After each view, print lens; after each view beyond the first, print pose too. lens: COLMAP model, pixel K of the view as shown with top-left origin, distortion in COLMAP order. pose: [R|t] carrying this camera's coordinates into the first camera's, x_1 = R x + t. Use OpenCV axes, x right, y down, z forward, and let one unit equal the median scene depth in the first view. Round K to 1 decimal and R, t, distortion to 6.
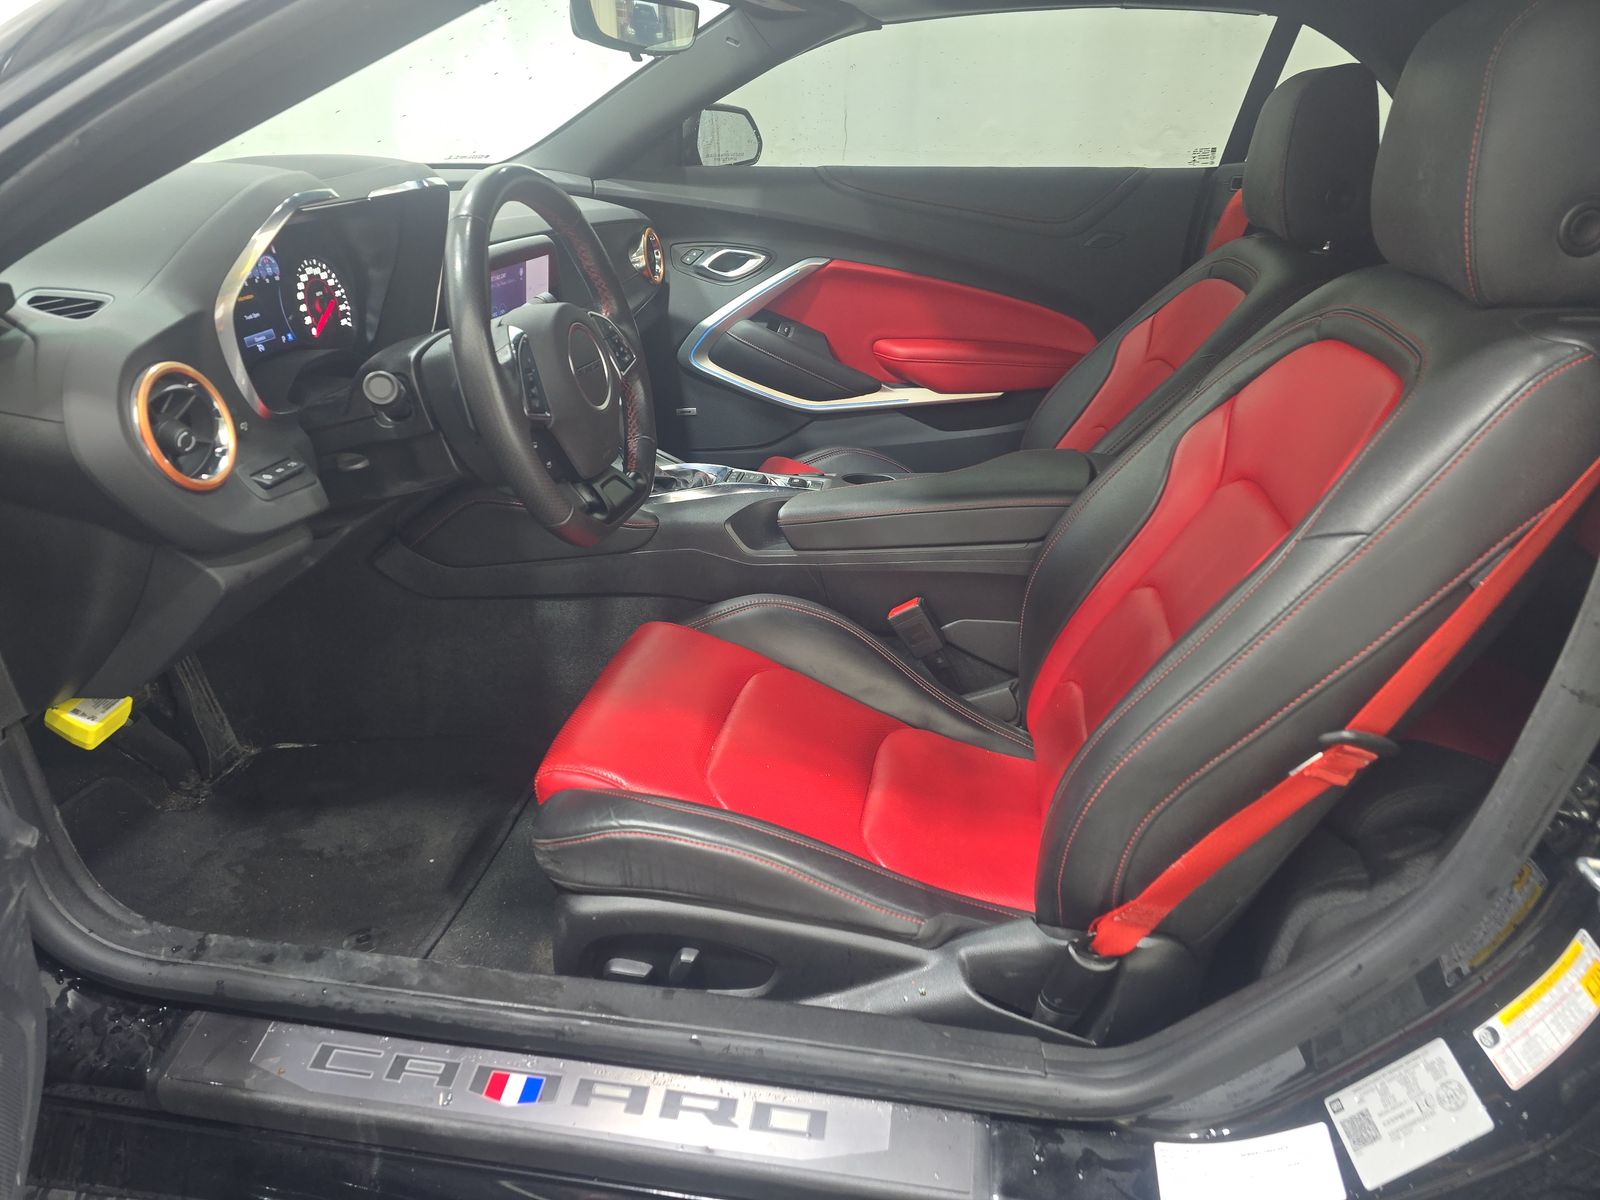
lens RADIAL K [[1094.5, 0, 798.6], [0, 1094.5, 591.3], [0, 0, 1]] dist [0.031218, -0.019354]
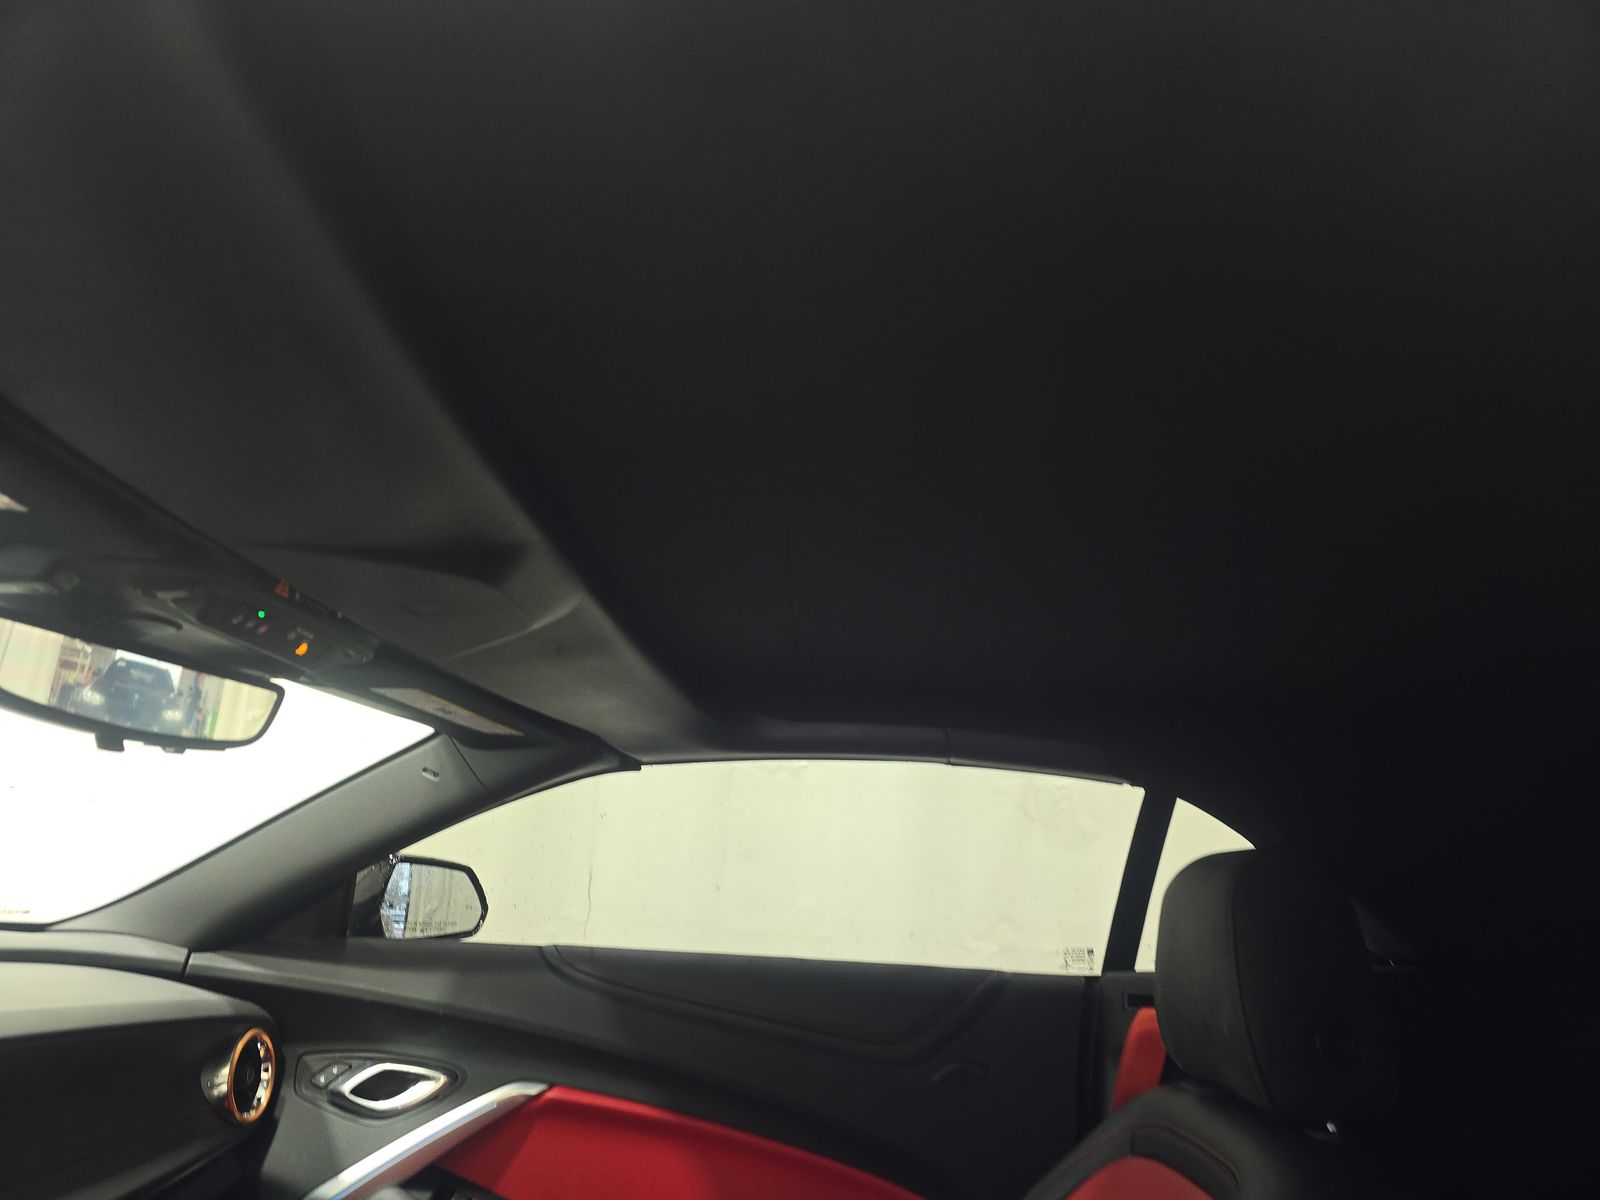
lens RADIAL K [[1094.5, 0, 806.2], [0, 1094.5, 594.1], [0, 0, 1]] dist [0.031218, -0.019354]
pose [[0.993632, 0.073309, 0.085565, 0.105138], [-0.002531, 0.773731, -0.633509, -0.116971], [-0.112647, 0.629258, 0.768989, 0.304311]]
